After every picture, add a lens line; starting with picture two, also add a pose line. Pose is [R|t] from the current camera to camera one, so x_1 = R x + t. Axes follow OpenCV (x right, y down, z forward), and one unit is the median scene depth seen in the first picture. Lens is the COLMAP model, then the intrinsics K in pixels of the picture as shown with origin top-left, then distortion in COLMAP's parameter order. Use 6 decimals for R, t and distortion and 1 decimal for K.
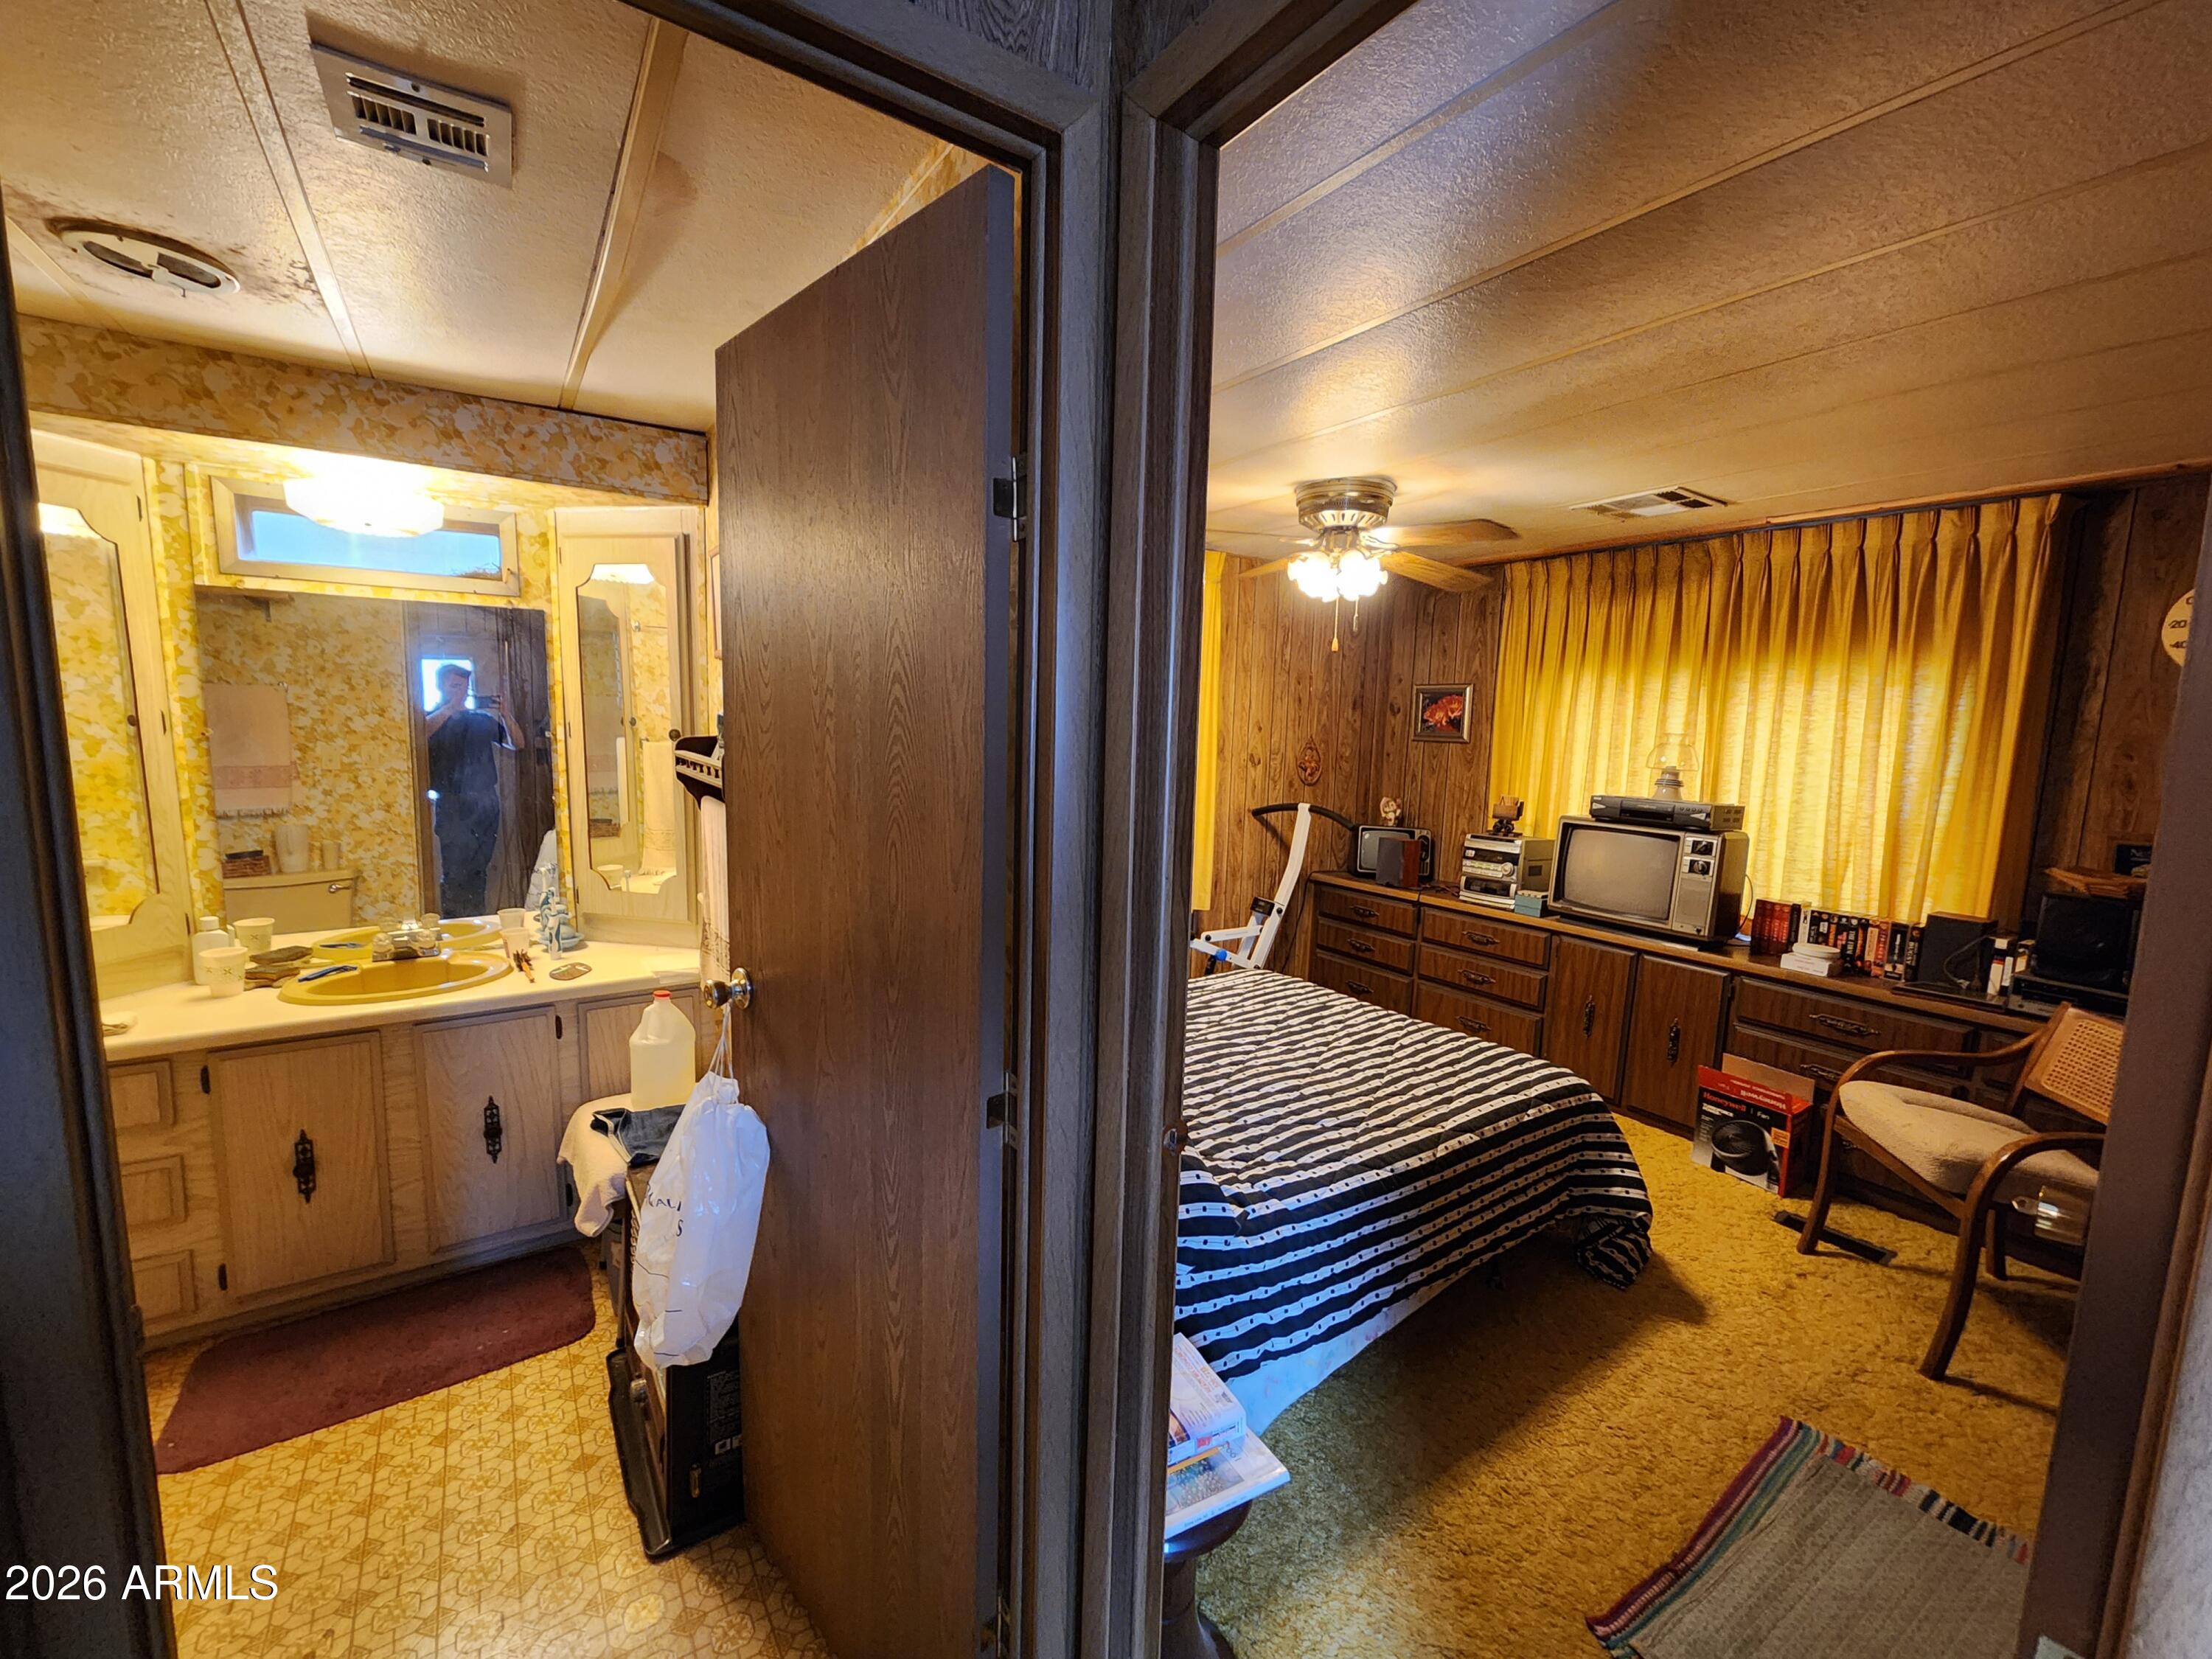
lens RADIAL K [[899.9, 0, 1112.8], [0, 899.9, 825.7], [0, 0, 1]] dist [-0.002433, -0.000220]
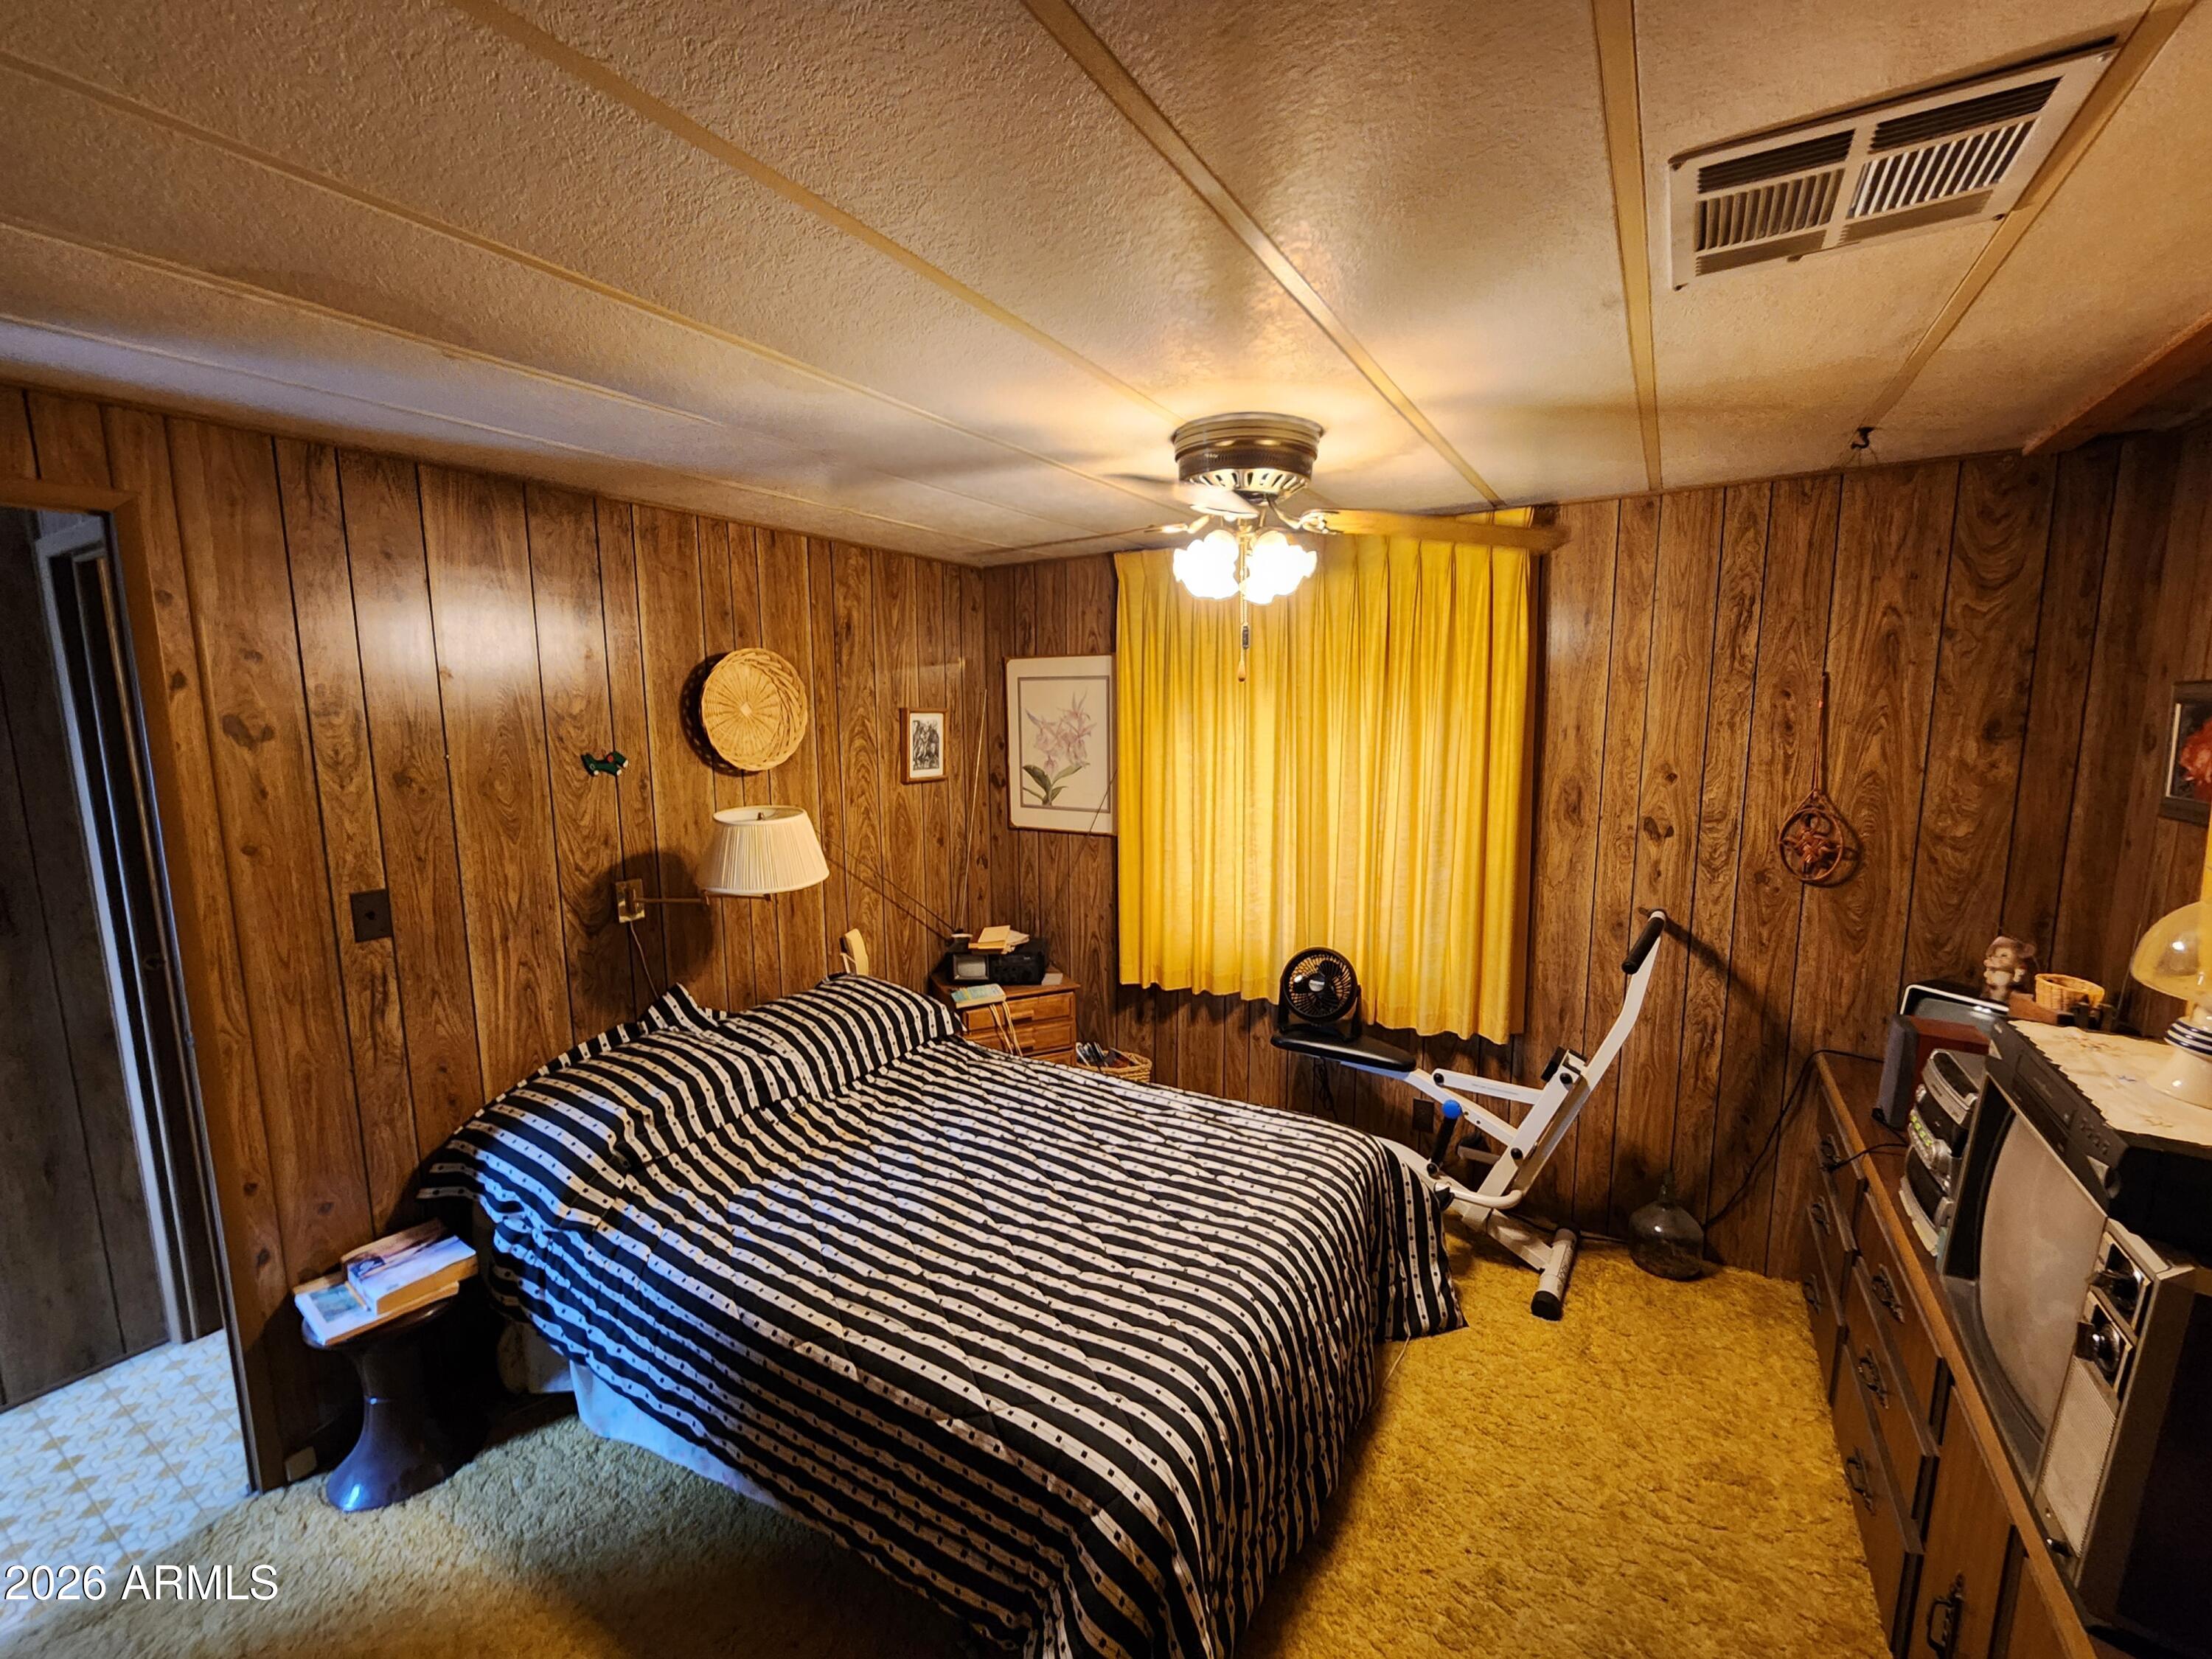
lens RADIAL K [[899.9, 0, 1112.8], [0, 899.9, 825.7], [0, 0, 1]] dist [-0.002433, -0.000220]
pose [[0.420914, 0.088332, -0.902790, 0.774922], [-0.088789, 0.994480, 0.055907, -0.108387], [0.902745, 0.056626, 0.426433, 0.595901]]
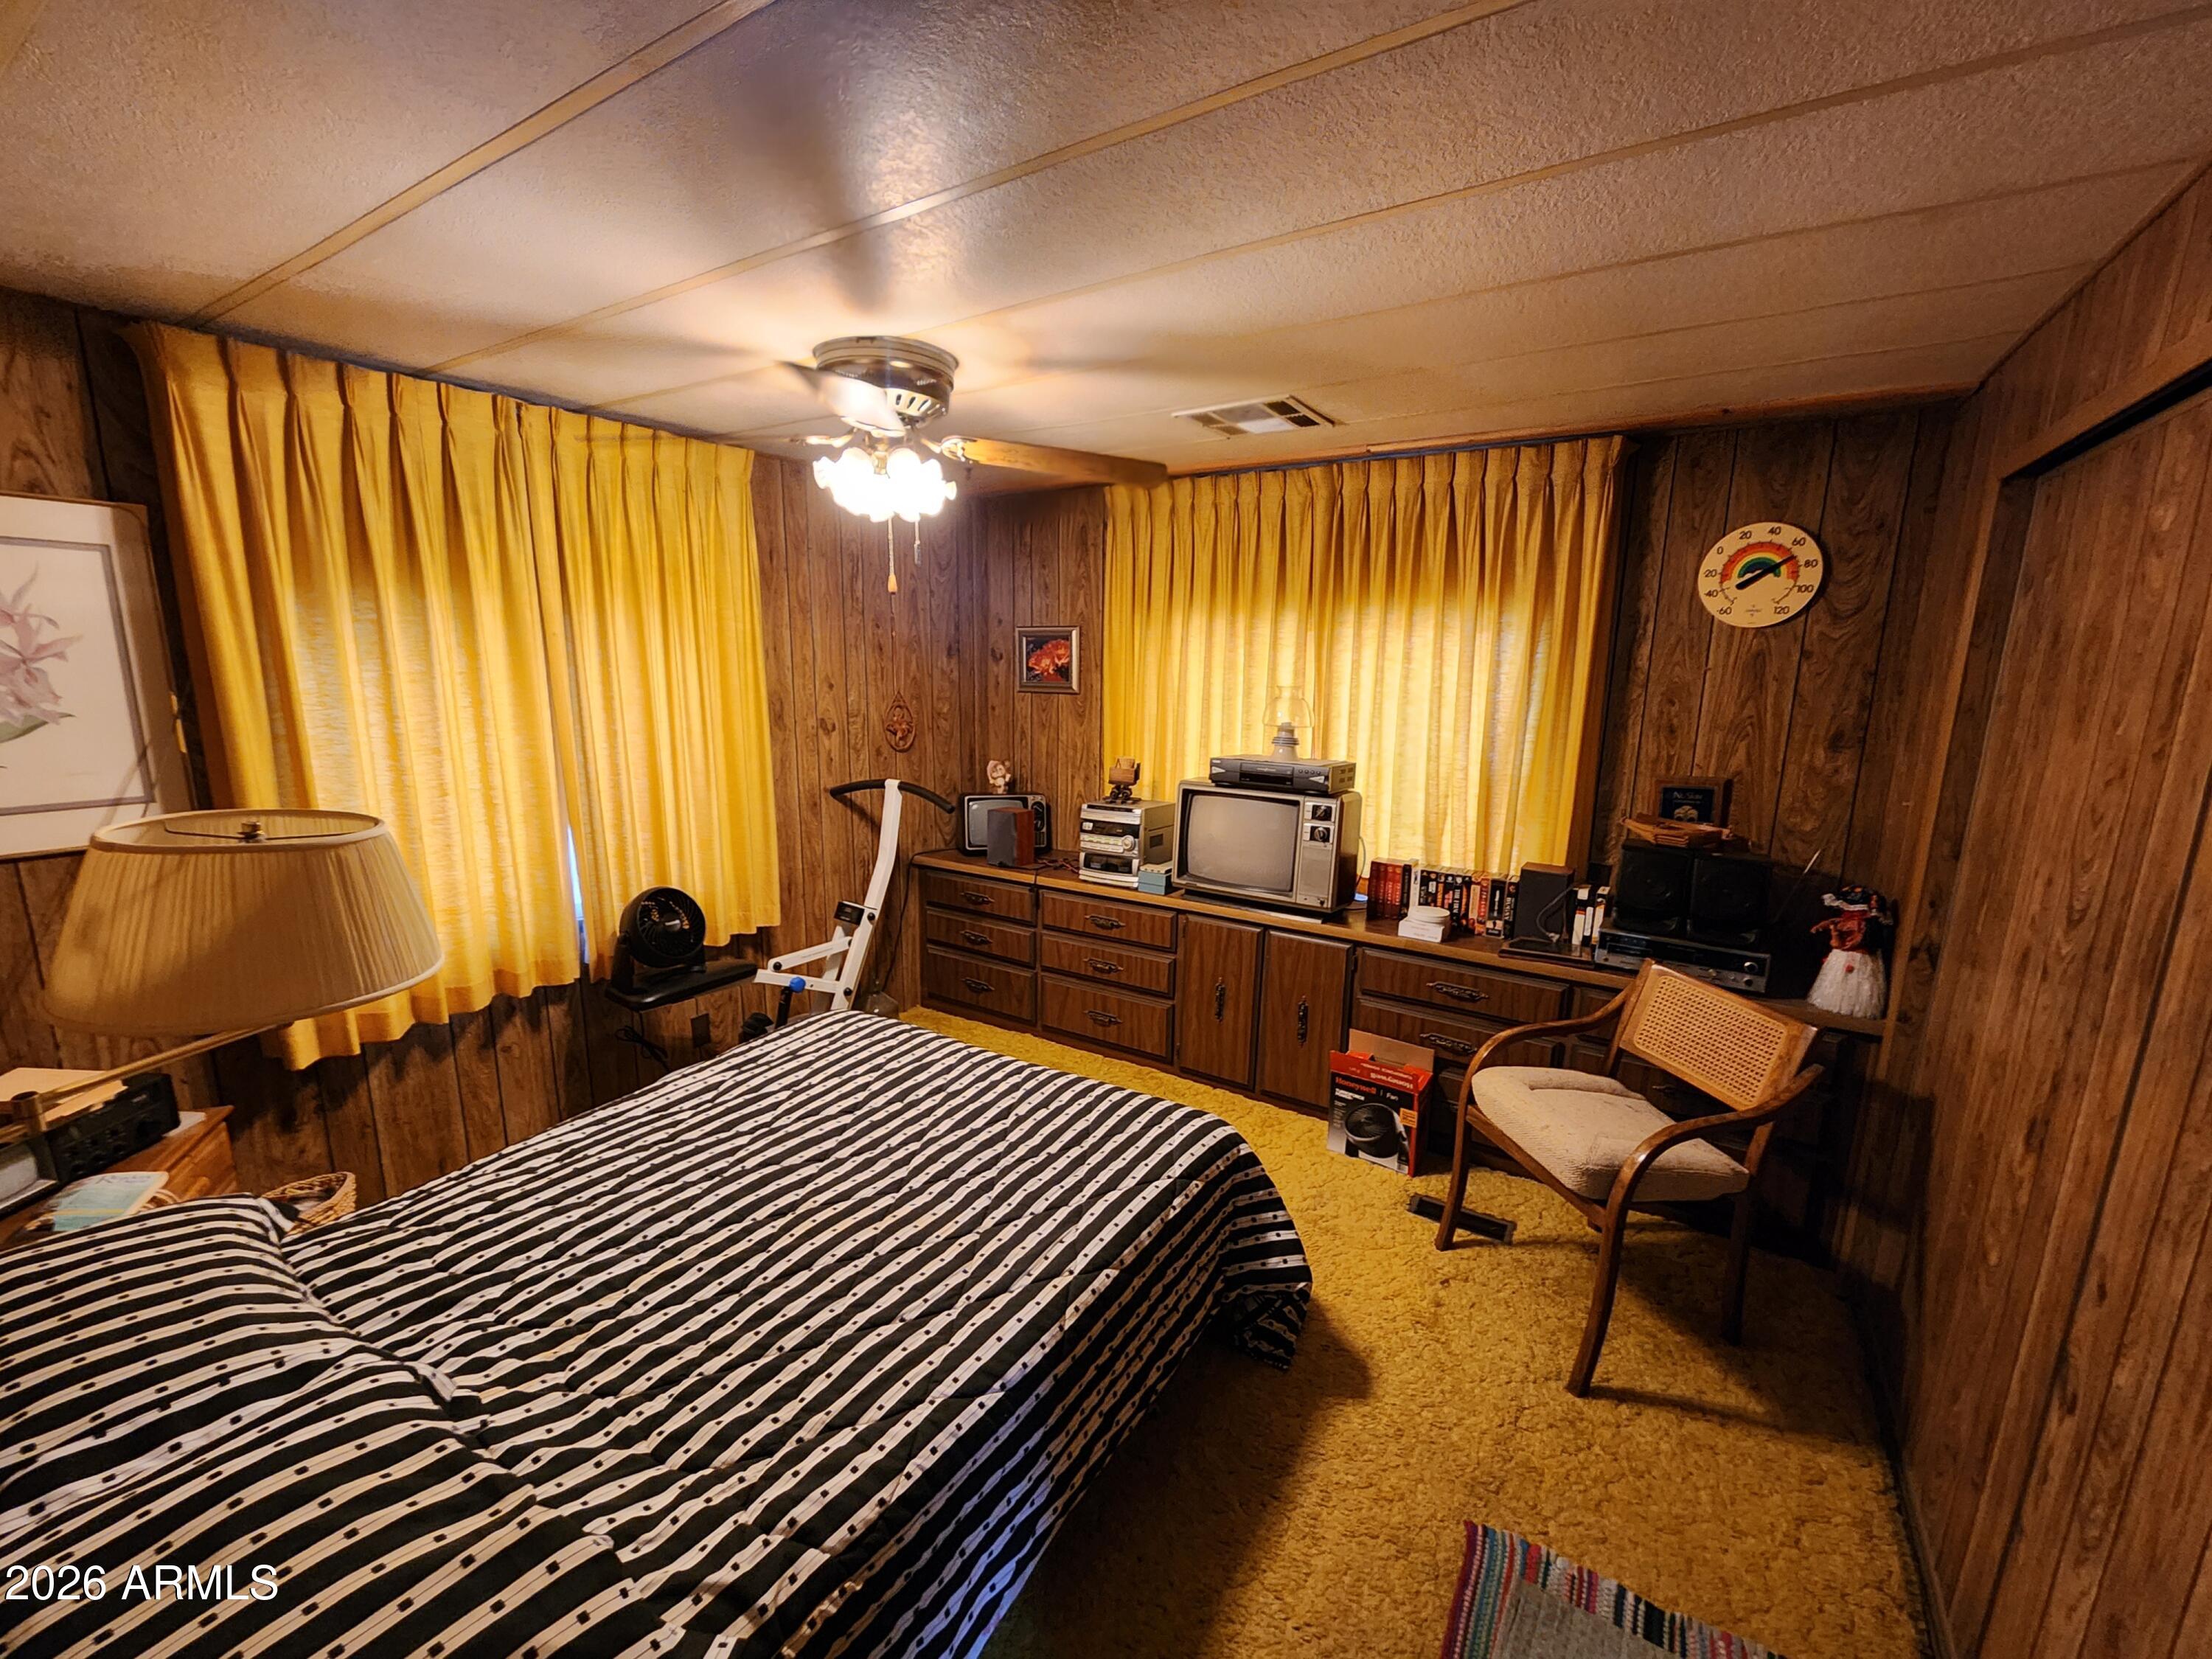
lens RADIAL K [[905.7, 0, 1106.0], [0, 905.7, 829.5], [0, 0, 1]] dist [-0.000071, -0.000135]
pose [[0.921191, -0.091650, 0.378164, 0.105096], [0.061340, 0.993918, 0.091461, -0.057415], [-0.384246, -0.061057, 0.921210, 0.238378]]
